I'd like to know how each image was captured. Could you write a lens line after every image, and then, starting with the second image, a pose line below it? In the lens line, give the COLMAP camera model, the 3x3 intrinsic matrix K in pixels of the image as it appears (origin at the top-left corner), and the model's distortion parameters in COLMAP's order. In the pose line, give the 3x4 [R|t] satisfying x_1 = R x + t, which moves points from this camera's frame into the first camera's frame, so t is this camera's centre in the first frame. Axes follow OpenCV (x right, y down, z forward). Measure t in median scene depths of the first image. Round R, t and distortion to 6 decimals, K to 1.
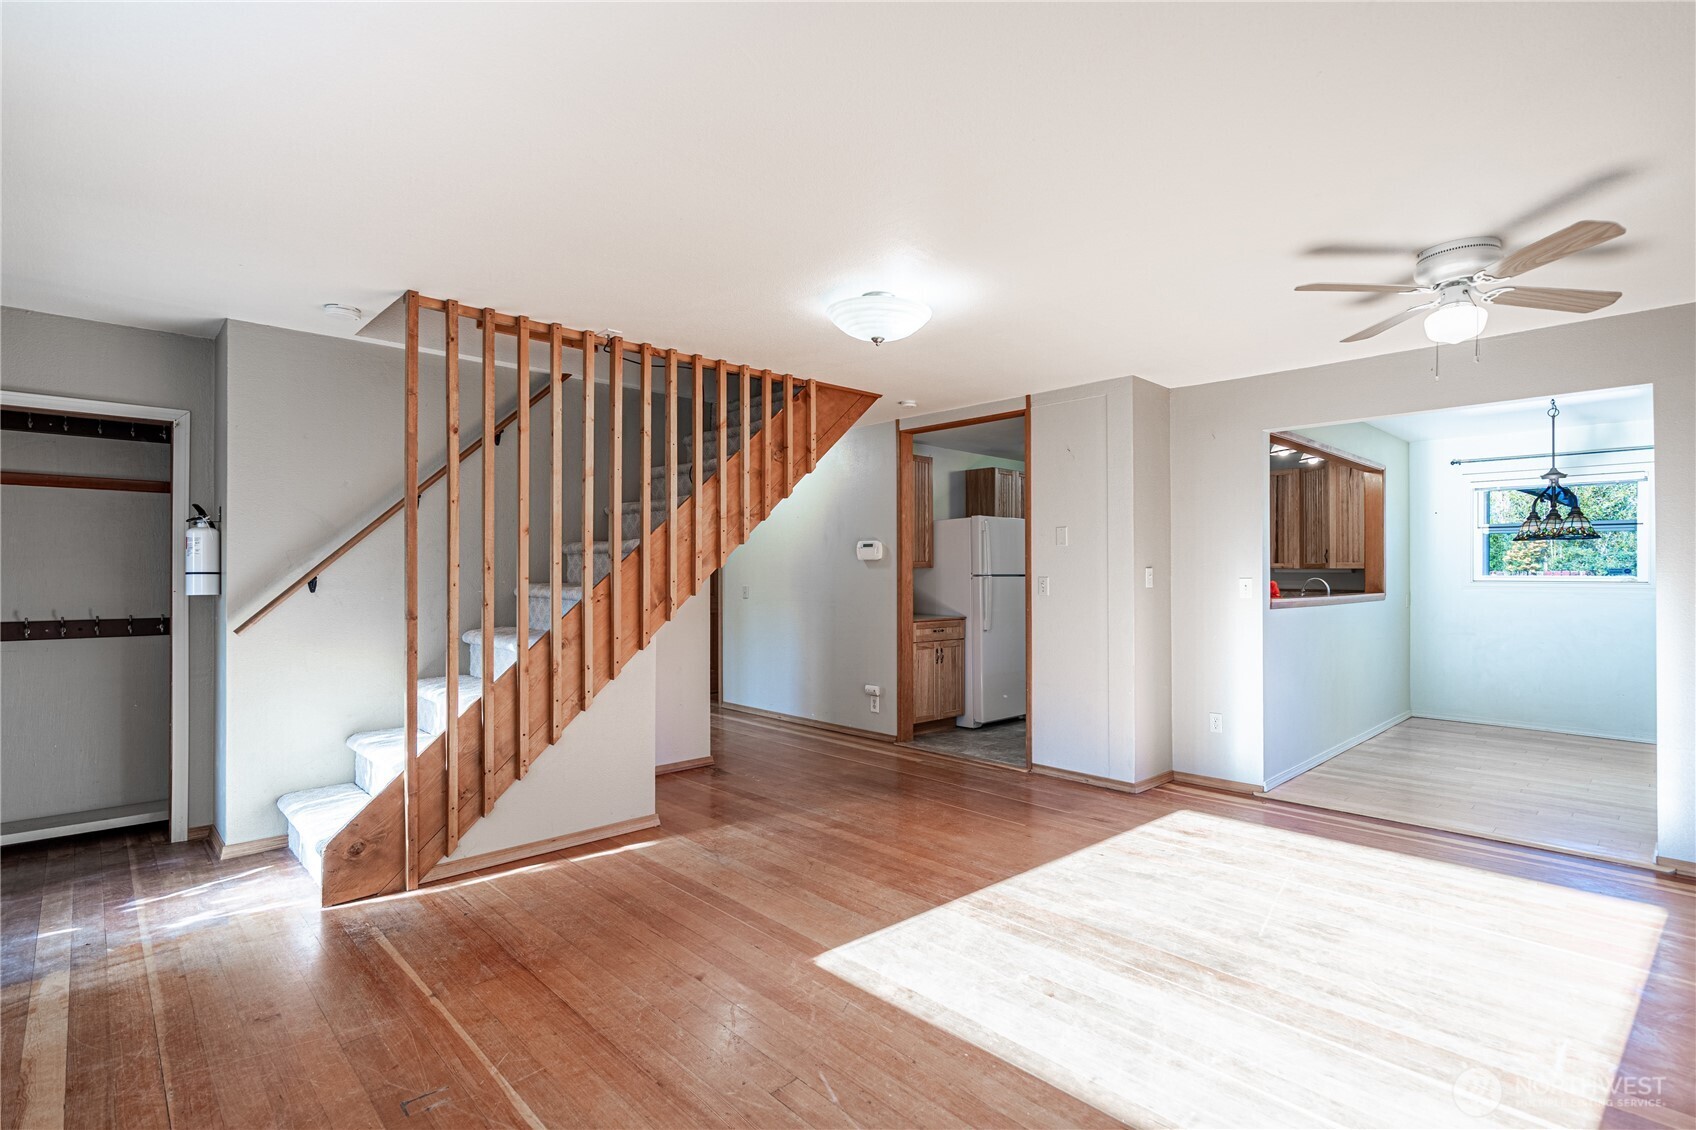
lens RADIAL K [[797.2, 0, 853.0], [0, 797.2, 570.7], [0, 0, 1]] dist [-0.000663, 0.000742]
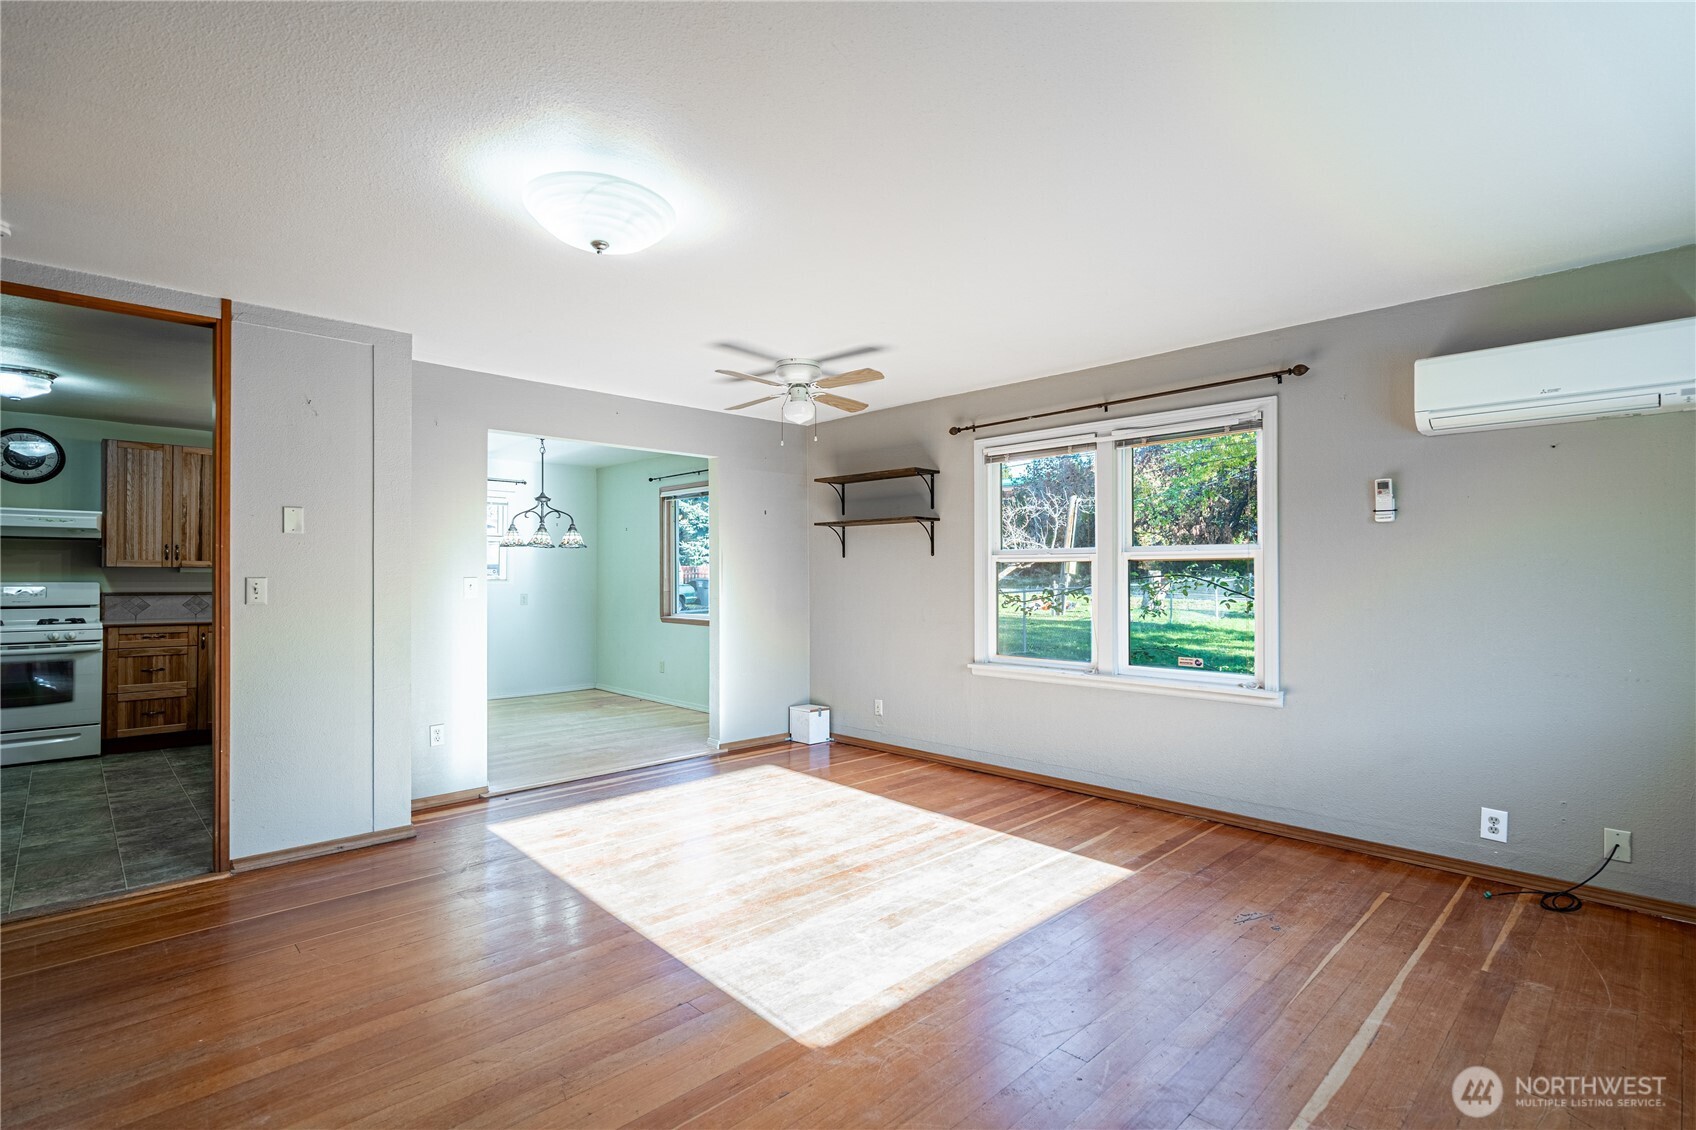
lens RADIAL K [[797.2, 0, 853.0], [0, 797.2, 570.7], [0, 0, 1]] dist [-0.000663, 0.000742]
pose [[0.004194, 0.003863, 0.999984, -0.710938], [-0.003194, 0.999987, -0.003850, 0.004759], [-0.999986, -0.003178, 0.004206, 0.795890]]
